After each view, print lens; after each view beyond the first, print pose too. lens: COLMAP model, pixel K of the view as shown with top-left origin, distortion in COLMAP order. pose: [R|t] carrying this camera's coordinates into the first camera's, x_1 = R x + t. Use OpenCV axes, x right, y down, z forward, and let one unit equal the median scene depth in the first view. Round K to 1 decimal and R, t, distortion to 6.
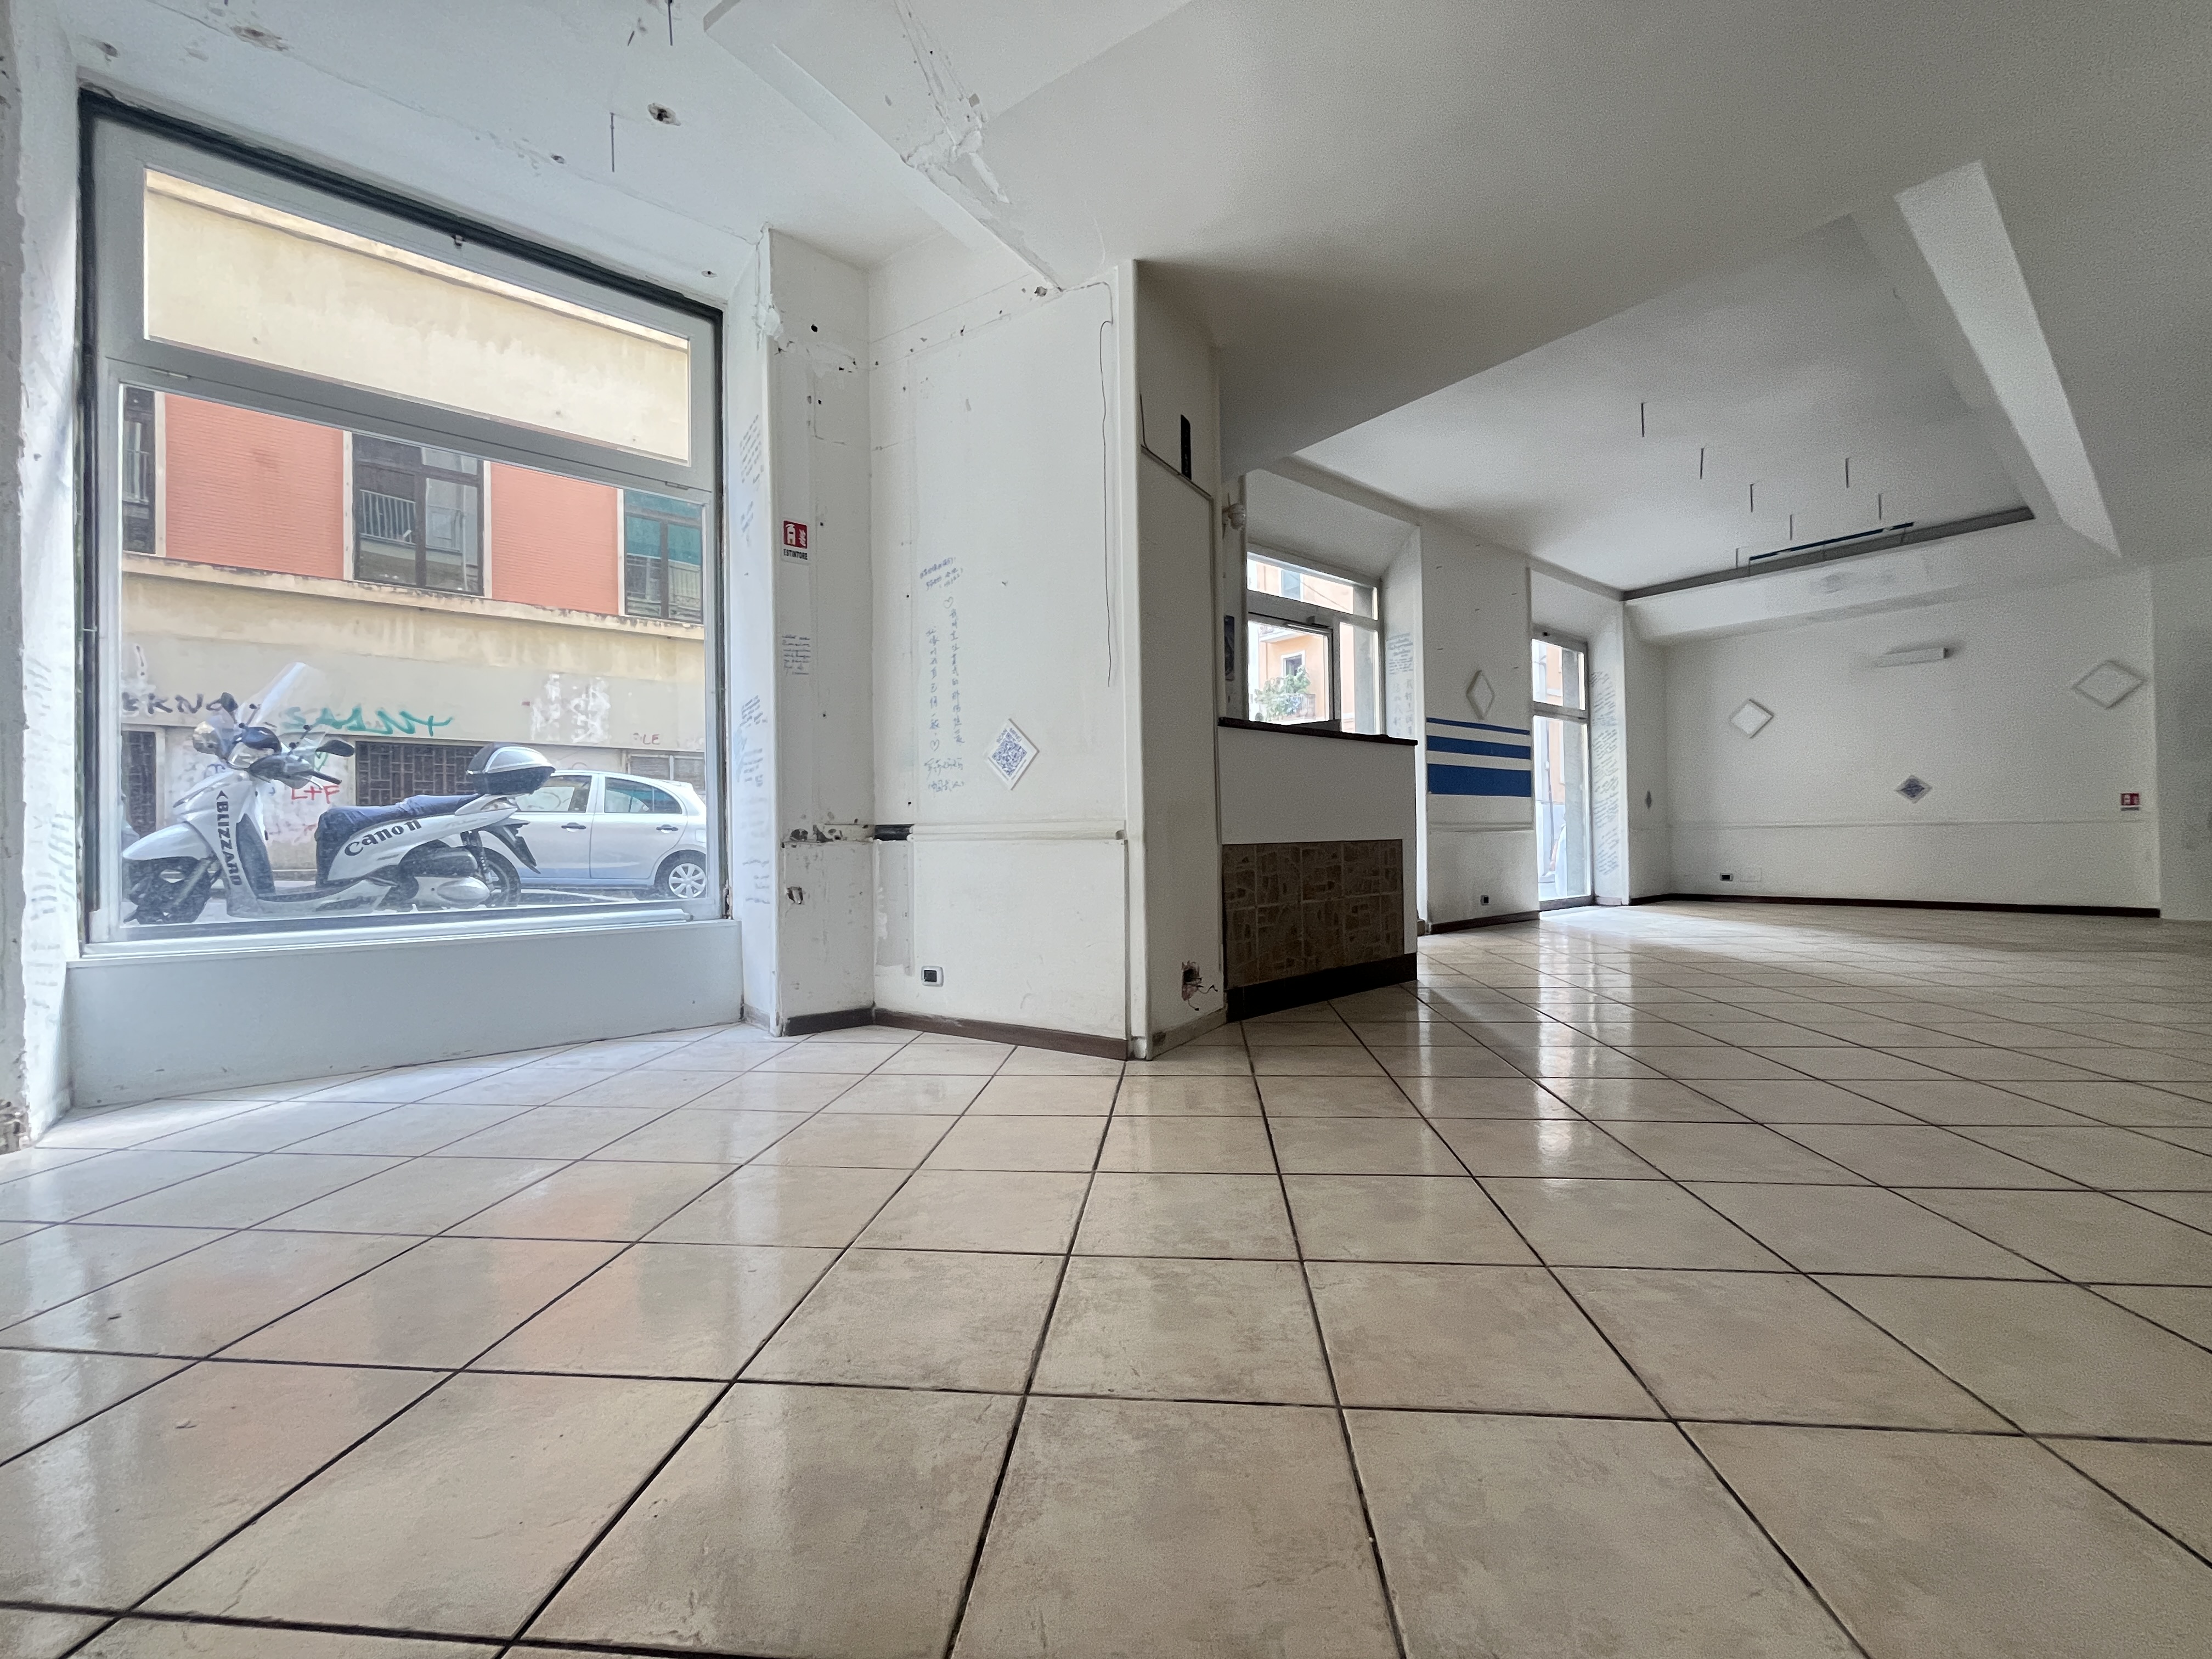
lens RADIAL K [[894.6, 0, 1102.6], [0, 894.6, 829.8], [0, 0, 1]] dist [-0.001332, -0.000929]
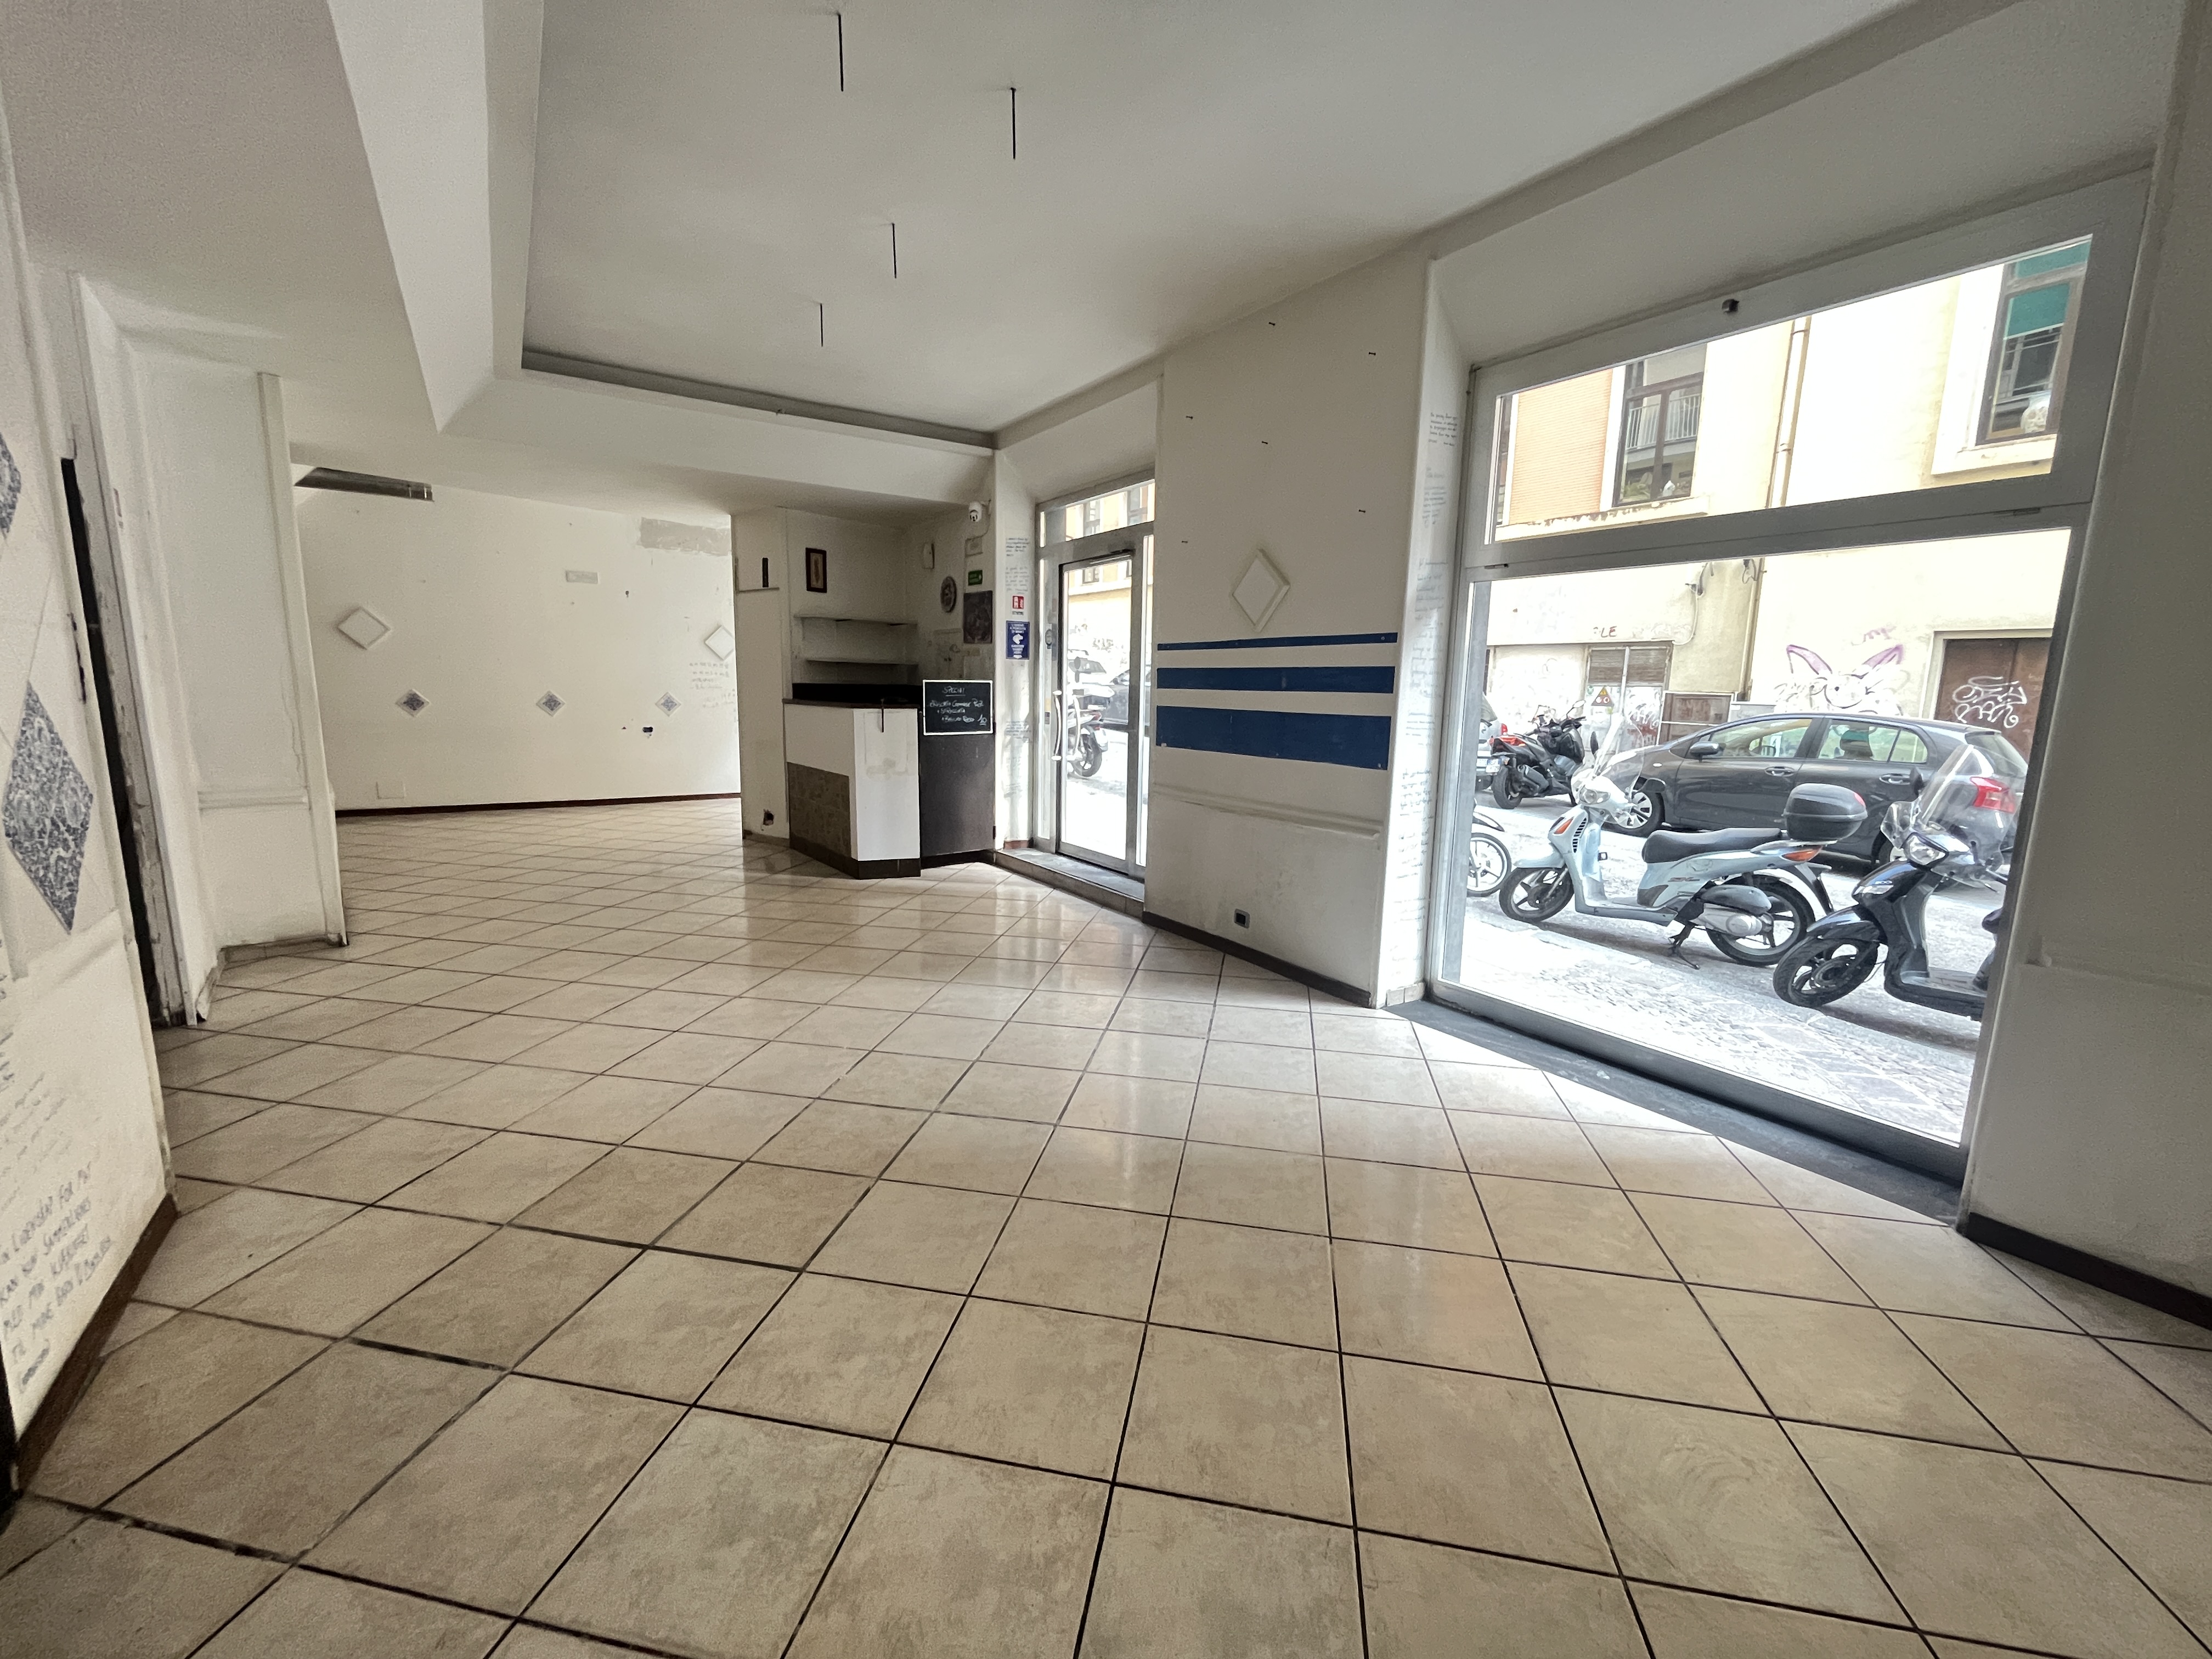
lens RADIAL K [[894.6, 0, 1100.9], [0, 894.6, 827.8], [0, 0, 1]] dist [-0.001332, -0.000929]
pose [[-0.087918, 0.169651, -0.981575, 1.148140], [-0.007183, 0.985257, 0.170931, -0.103450], [0.996102, 0.022079, -0.085403, 1.032258]]
